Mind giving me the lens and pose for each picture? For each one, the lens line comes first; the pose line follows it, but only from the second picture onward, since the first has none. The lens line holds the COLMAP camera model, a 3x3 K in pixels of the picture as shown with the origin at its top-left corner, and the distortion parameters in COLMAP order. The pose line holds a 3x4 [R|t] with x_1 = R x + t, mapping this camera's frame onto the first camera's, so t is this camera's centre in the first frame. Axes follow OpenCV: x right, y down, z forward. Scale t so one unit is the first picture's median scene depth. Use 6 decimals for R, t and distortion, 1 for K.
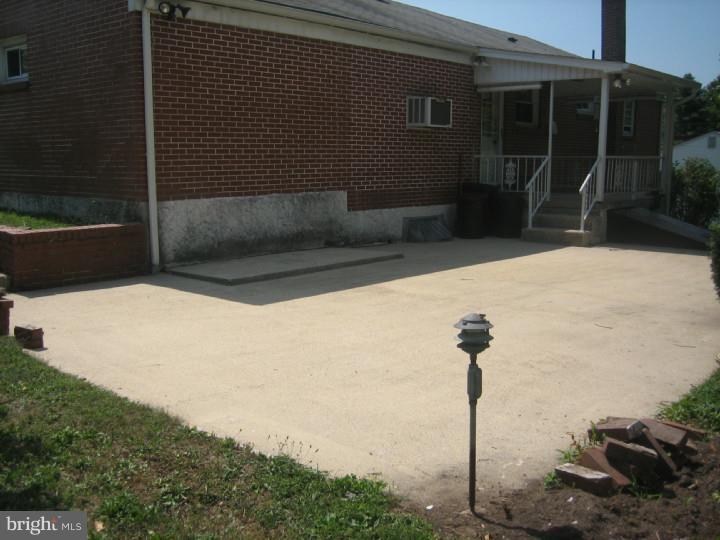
lens RADIAL K [[751.6, 0, 360.0], [0, 751.6, 270.0], [0, 0, 1]] dist [-0.138202, 0.155717]
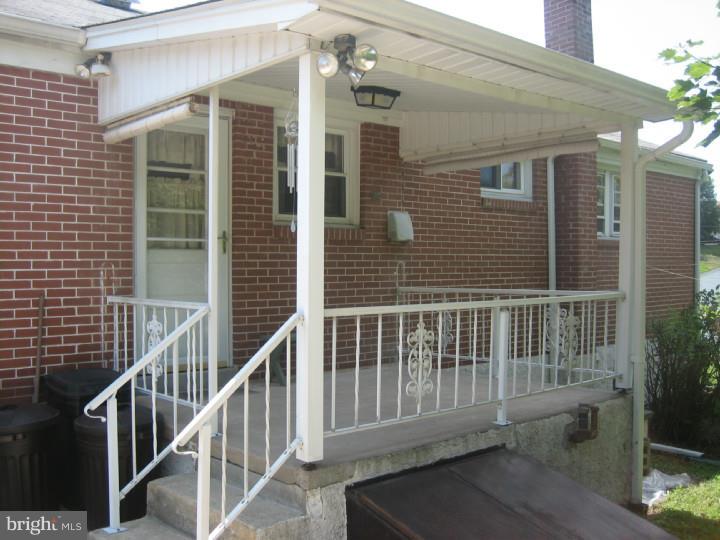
lens RADIAL K [[751.6, 0, 360.0], [0, 751.6, 270.0], [0, 0, 1]] dist [-0.138202, 0.155717]
pose [[0.991156, -0.004044, -0.132643, 0.425876], [-0.015211, 0.989486, -0.143827, -0.139395], [0.131831, 0.144572, 0.980673, 0.773448]]
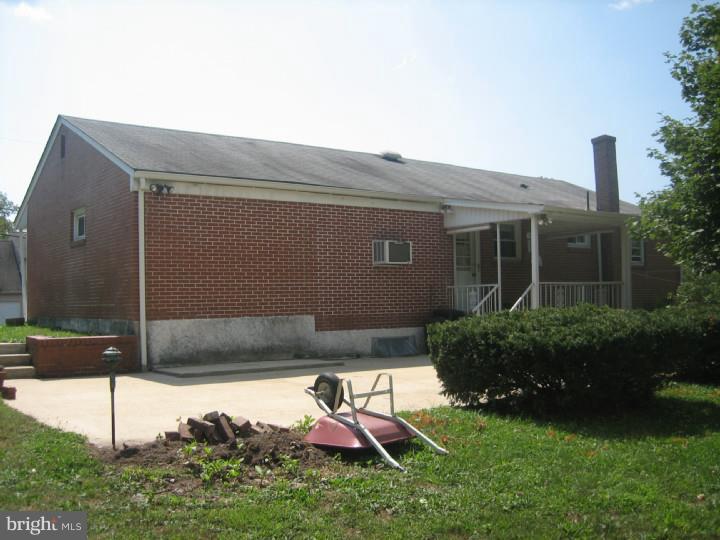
lens RADIAL K [[751.6, 0, 360.0], [0, 751.6, 270.0], [0, 0, 1]] dist [-0.138202, 0.155717]
pose [[0.978152, -0.030569, -0.205632, 0.327813], [-0.009005, 0.981972, -0.188814, 0.060314], [0.207696, 0.186541, 0.960242, -0.230219]]
